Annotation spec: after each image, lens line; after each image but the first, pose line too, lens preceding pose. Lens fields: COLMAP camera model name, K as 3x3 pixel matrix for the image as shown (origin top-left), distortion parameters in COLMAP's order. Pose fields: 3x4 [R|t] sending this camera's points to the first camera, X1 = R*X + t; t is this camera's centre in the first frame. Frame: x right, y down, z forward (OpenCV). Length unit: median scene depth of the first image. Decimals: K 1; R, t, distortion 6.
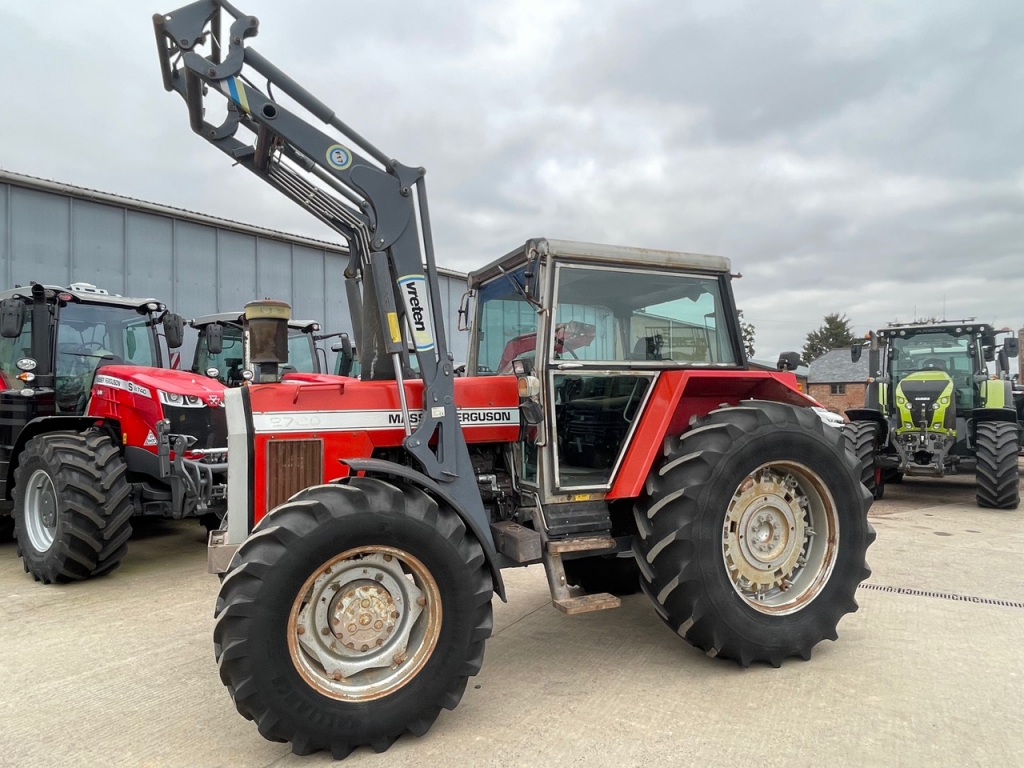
lens RADIAL K [[666.0, 0, 511.6], [0, 666.0, 382.0], [0, 0, 1]] dist [0.007599, -0.018598]
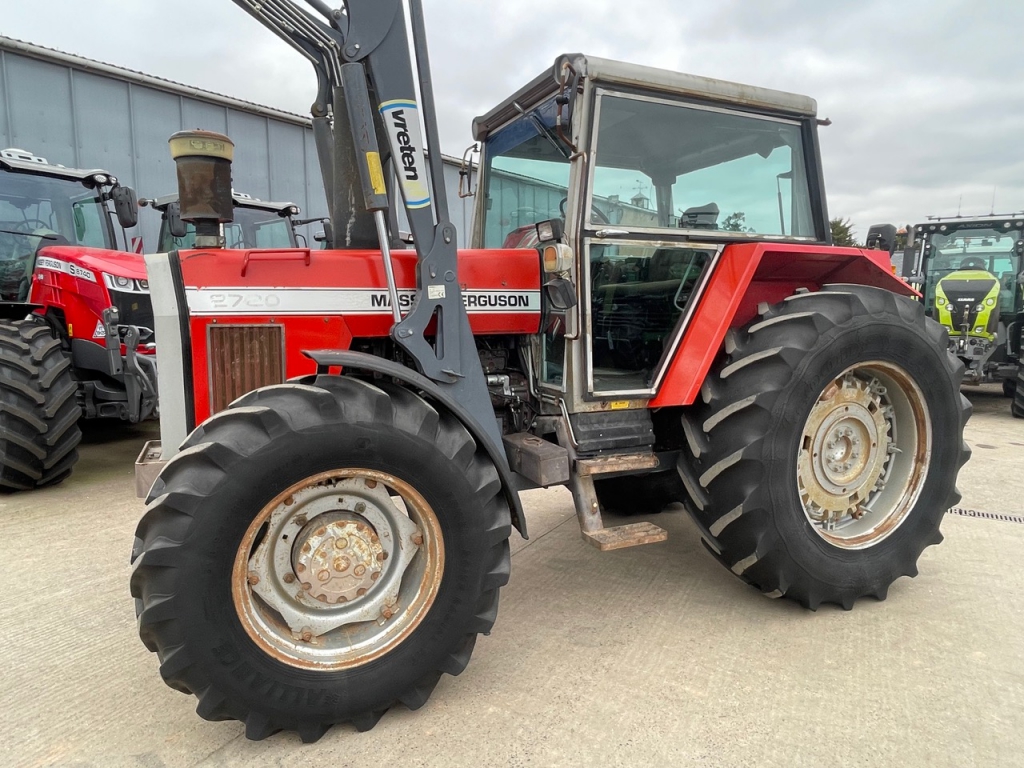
lens RADIAL K [[666.0, 0, 511.9], [0, 666.0, 383.1], [0, 0, 1]] dist [0.007599, -0.018598]
pose [[0.999868, 0.011165, 0.011793, -0.031171], [-0.012756, 0.989379, 0.144798, 0.035741], [-0.010051, -0.144929, 0.989391, 0.226544]]
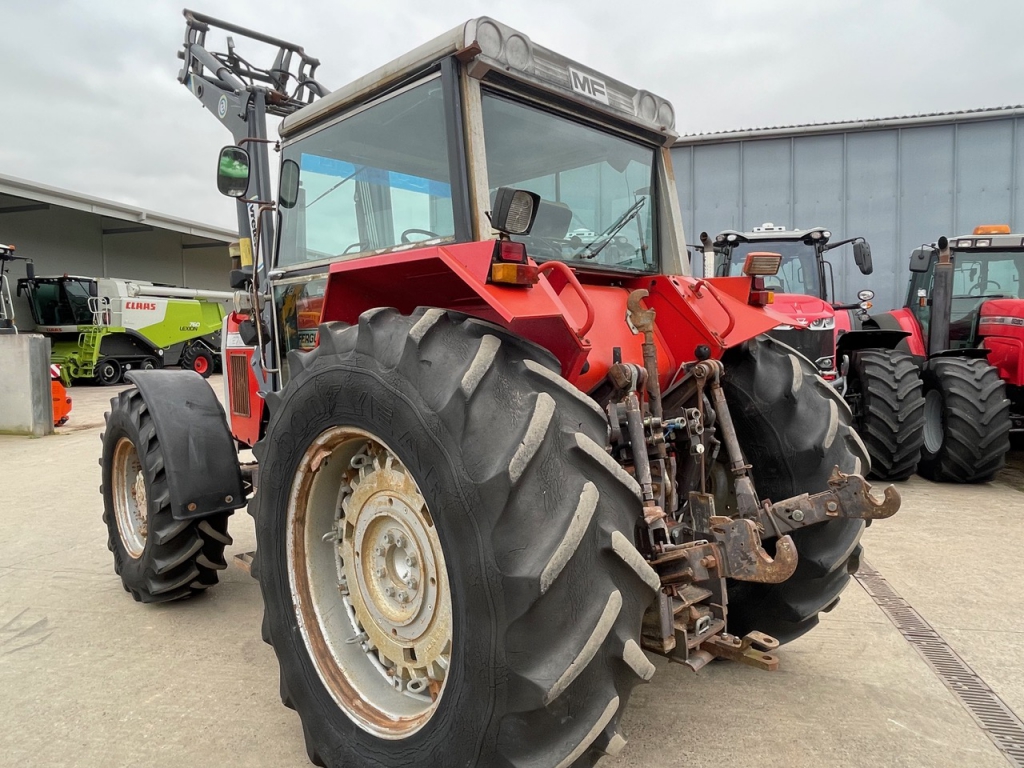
lens RADIAL K [[666.0, 0, 511.6], [0, 666.0, 384.0], [0, 0, 1]] dist [0.007599, -0.018598]
pose [[0.354612, 0.067519, -0.932572, 0.918830], [0.030859, 0.996001, 0.083845, 0.048090], [0.934504, -0.058510, 0.351111, 0.950088]]
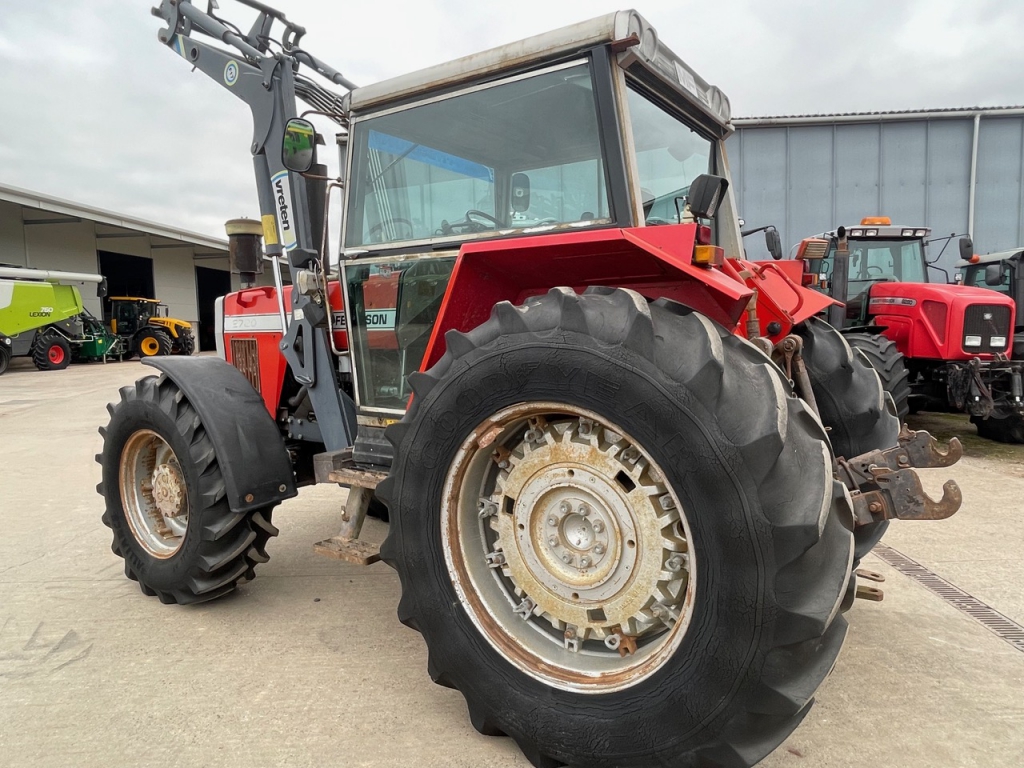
lens RADIAL K [[666.0, 0, 512.2], [0, 666.0, 383.4], [0, 0, 1]] dist [0.007599, -0.018598]
pose [[0.531829, 0.077623, -0.843287, 0.832941], [0.036459, 0.992768, 0.114376, 0.043489], [0.846066, -0.091574, 0.525153, 0.714571]]
